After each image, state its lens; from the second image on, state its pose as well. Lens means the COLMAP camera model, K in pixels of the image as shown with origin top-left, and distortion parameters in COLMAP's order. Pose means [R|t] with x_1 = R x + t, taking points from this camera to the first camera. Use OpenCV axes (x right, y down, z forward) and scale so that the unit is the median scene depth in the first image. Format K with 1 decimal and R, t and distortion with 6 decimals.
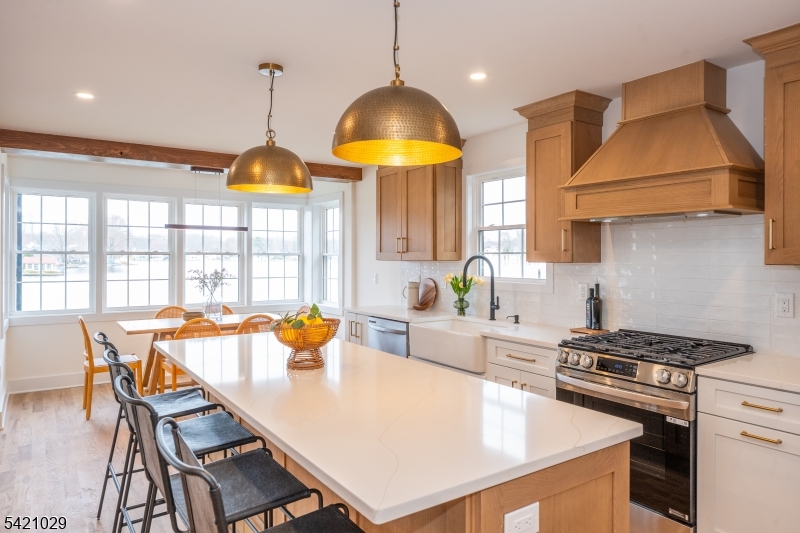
lens RADIAL K [[527.0, 0, 404.6], [0, 527.0, 256.7], [0, 0, 1]] dist [-0.002060, 0.002730]
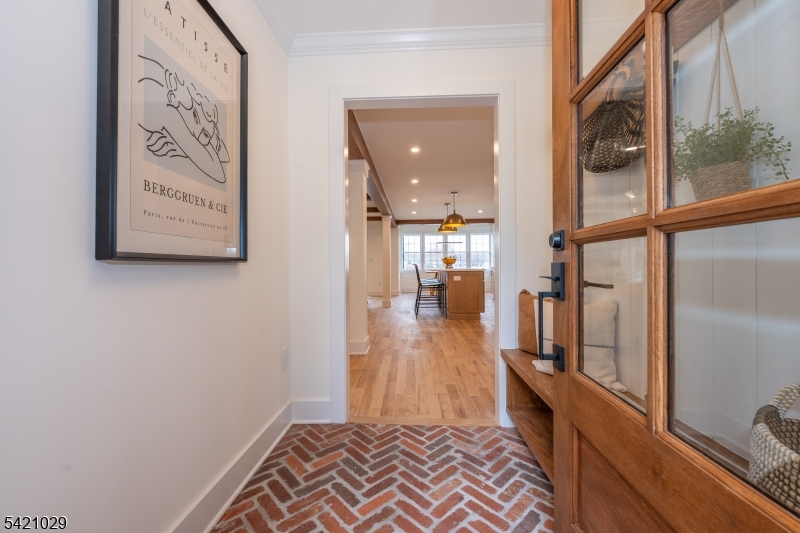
lens RADIAL K [[232.0, 0, 403.2], [0, 232.0, 261.9], [0, 0, 1]] dist [-0.000098, 0.000000]
pose [[0.789575, -0.006301, -0.613621, 0.374428], [0.007565, 0.999971, -0.000535, 0.093955], [0.613607, -0.004220, 0.789600, -0.389819]]
